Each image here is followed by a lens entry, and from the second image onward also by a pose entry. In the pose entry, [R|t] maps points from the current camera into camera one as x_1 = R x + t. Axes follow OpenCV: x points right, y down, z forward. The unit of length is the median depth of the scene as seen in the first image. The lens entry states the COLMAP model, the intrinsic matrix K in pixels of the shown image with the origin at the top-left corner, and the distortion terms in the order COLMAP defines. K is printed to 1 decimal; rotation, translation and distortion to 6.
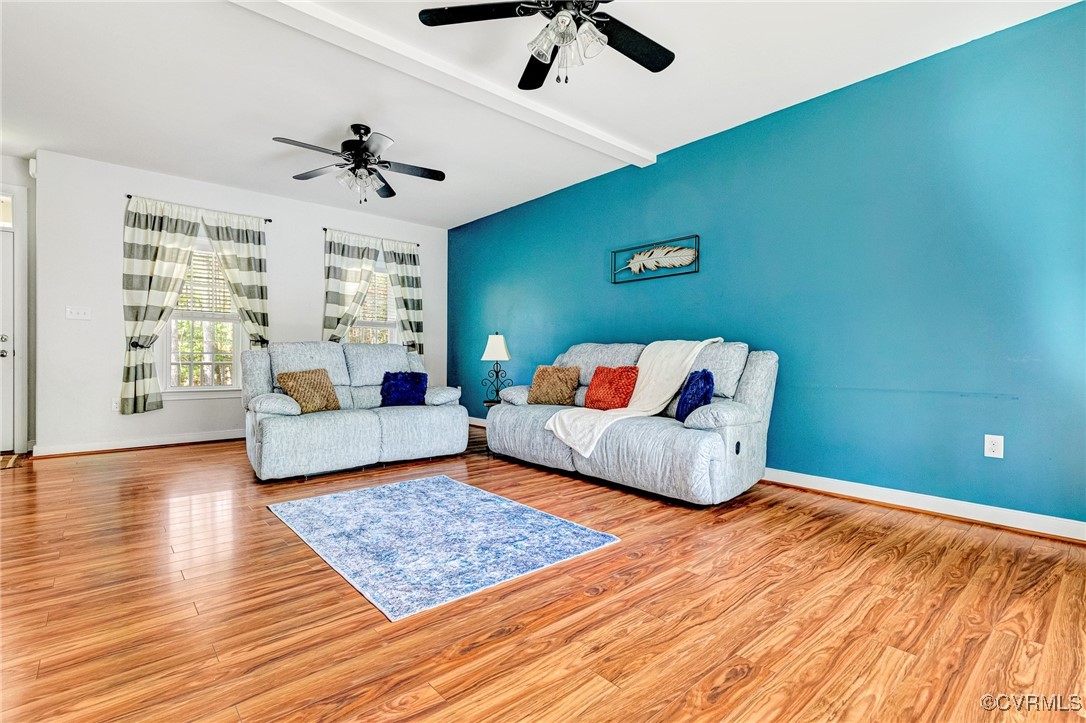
lens RADIAL K [[514.9, 0, 542.3], [0, 514.9, 360.4], [0, 0, 1]] dist [-0.002103, 0.000034]
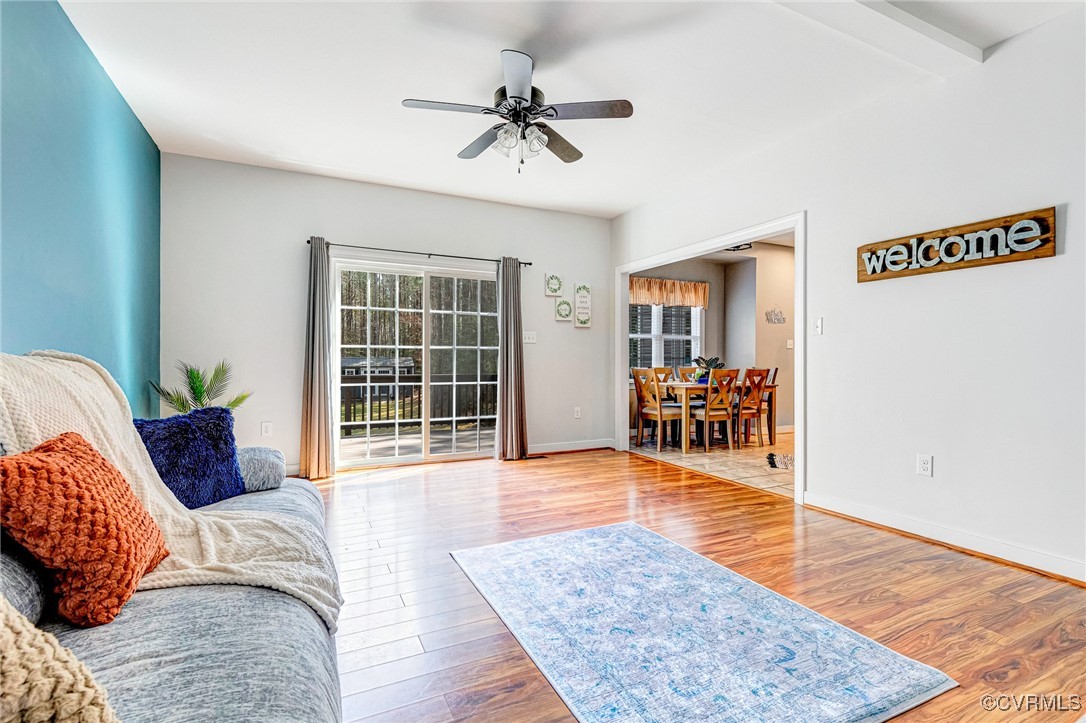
lens RADIAL K [[514.9, 0, 540.3], [0, 514.9, 358.8], [0, 0, 1]] dist [-0.002103, 0.000034]
pose [[-0.964785, -0.010604, 0.262825, -0.385902], [-0.010014, 0.999943, 0.003583, -0.077529], [-0.262848, 0.000825, -0.964837, 2.459045]]
